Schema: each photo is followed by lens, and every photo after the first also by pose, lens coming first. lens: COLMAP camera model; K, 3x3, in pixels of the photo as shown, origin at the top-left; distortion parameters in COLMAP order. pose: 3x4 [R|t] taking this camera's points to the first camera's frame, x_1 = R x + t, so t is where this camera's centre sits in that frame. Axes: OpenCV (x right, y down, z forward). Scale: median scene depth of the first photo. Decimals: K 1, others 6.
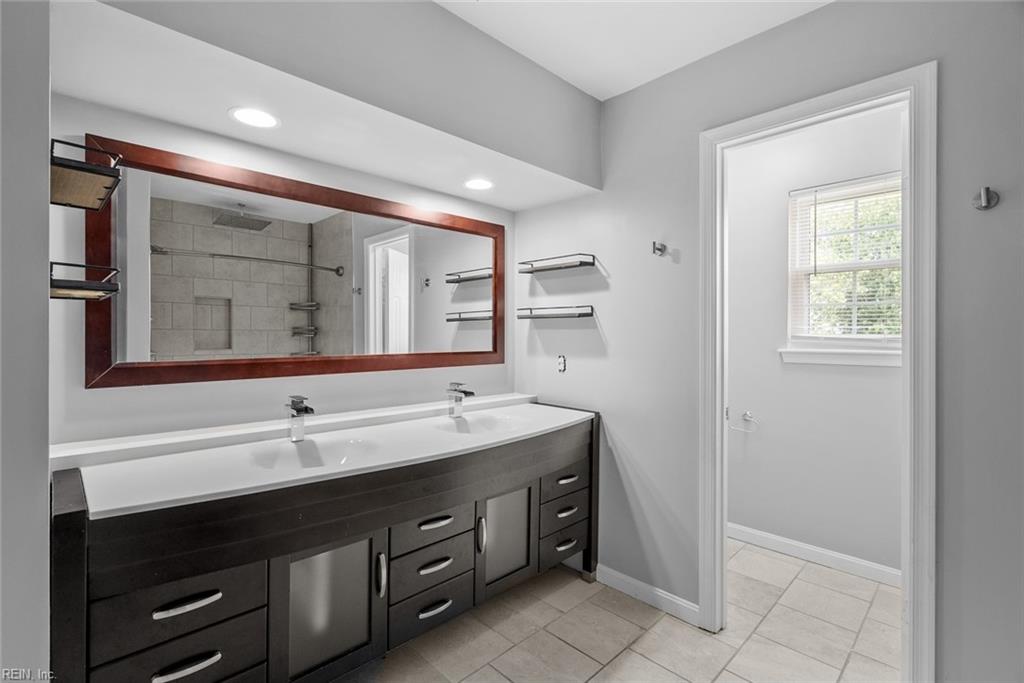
lens RADIAL K [[468.1, 0, 508.9], [0, 468.1, 341.1], [0, 0, 1]] dist [0.000581, 0.000554]
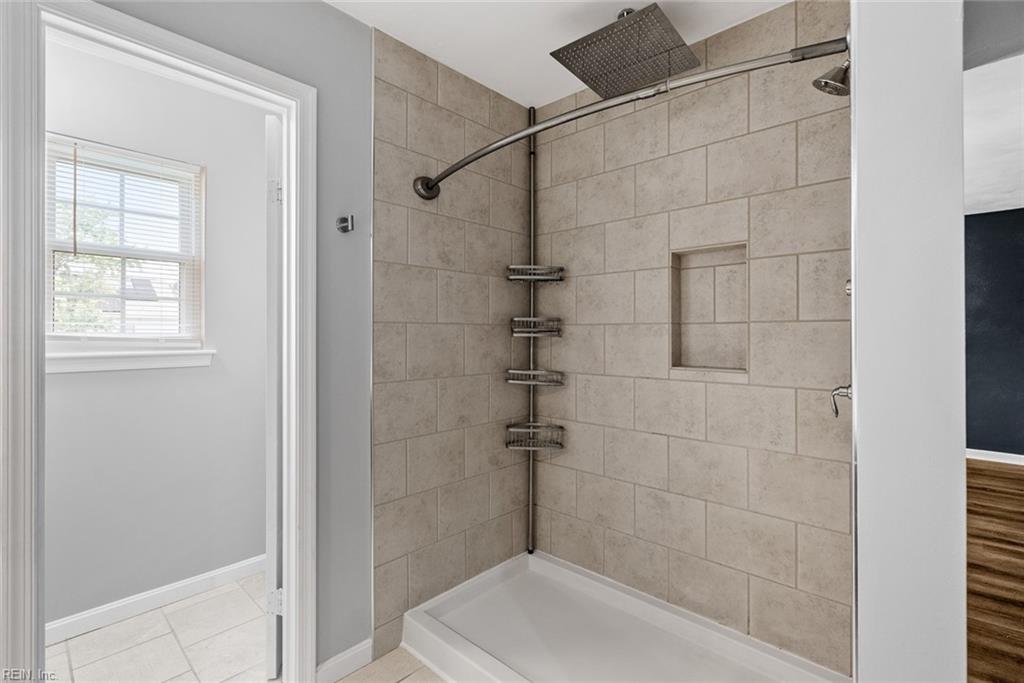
lens RADIAL K [[468.1, 0, 508.9], [0, 468.1, 341.1], [0, 0, 1]] dist [0.000581, 0.000554]
pose [[-0.042989, -0.010840, 0.999017, -0.136340], [0.013132, 0.999849, 0.011414, -0.002091], [-0.998989, 0.013609, -0.042840, 0.350813]]
